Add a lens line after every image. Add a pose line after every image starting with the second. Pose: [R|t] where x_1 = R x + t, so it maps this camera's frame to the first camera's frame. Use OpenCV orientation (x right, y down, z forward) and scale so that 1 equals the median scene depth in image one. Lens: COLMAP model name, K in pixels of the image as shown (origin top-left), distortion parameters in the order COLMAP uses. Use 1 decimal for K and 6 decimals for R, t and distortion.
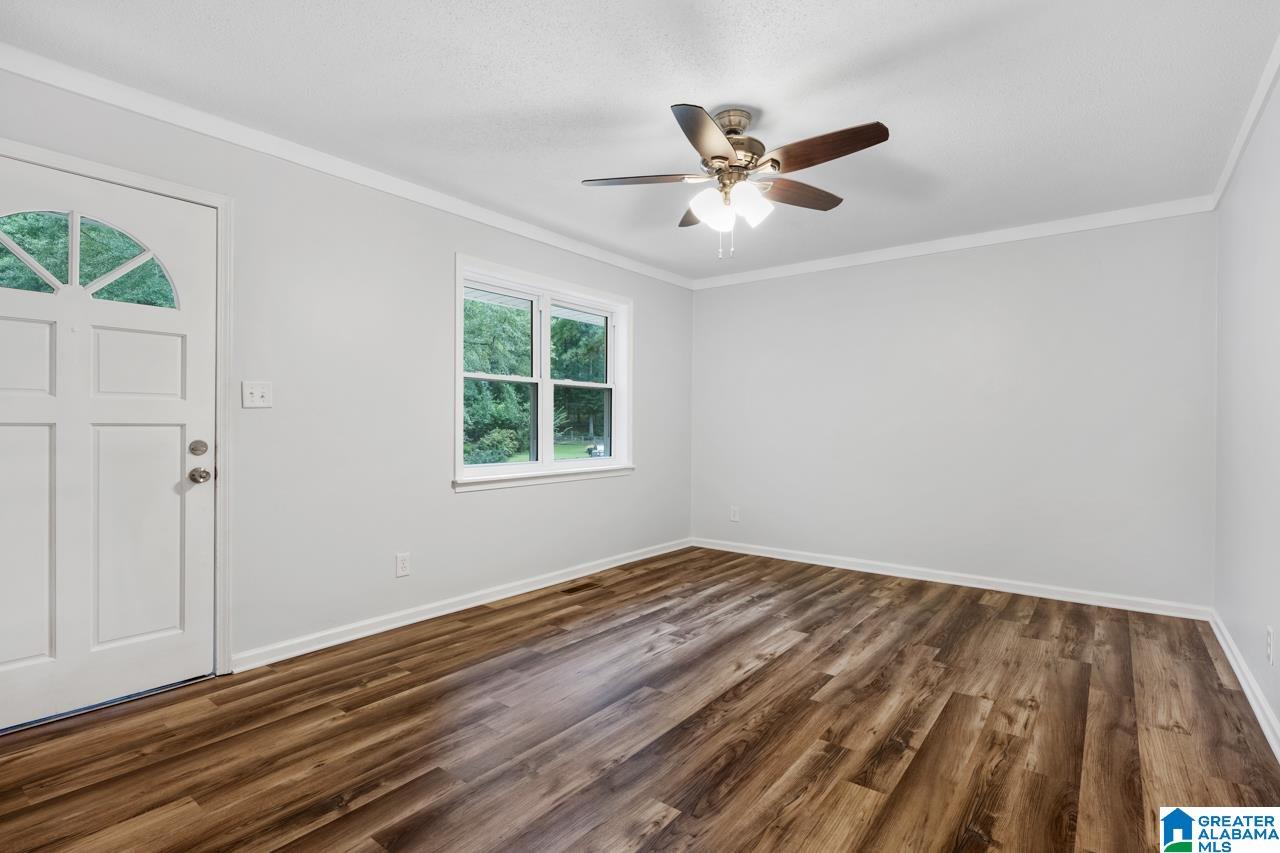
lens RADIAL K [[621.0, 0, 638.3], [0, 621.0, 429.1], [0, 0, 1]] dist [-0.001984, 0.000868]
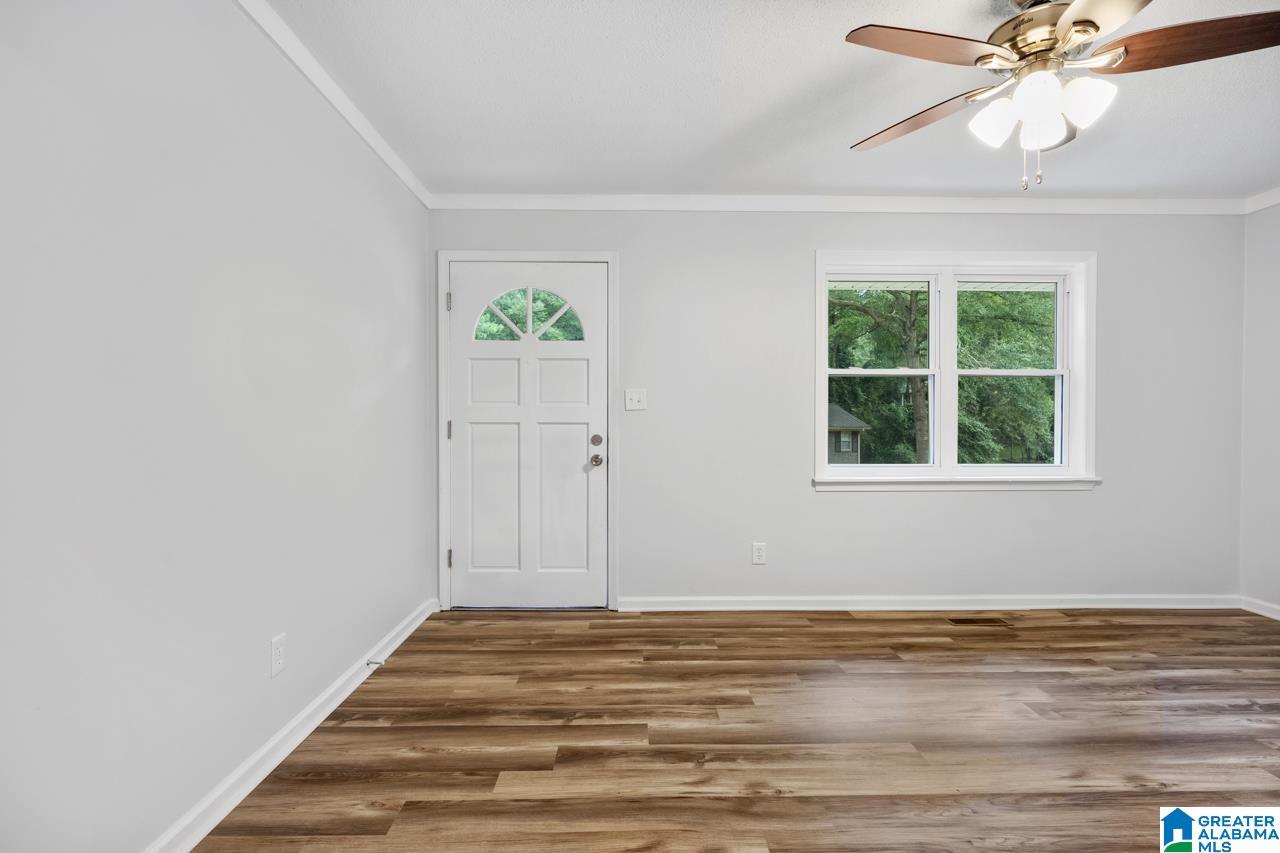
lens RADIAL K [[621.0, 0, 634.0], [0, 621.0, 432.0], [0, 0, 1]] dist [-0.001984, 0.000868]
pose [[0.622851, 0.007766, -0.782302, 0.403950], [-0.003832, 0.999969, 0.006875, 0.002261], [0.782331, -0.001285, 0.622862, 0.202666]]
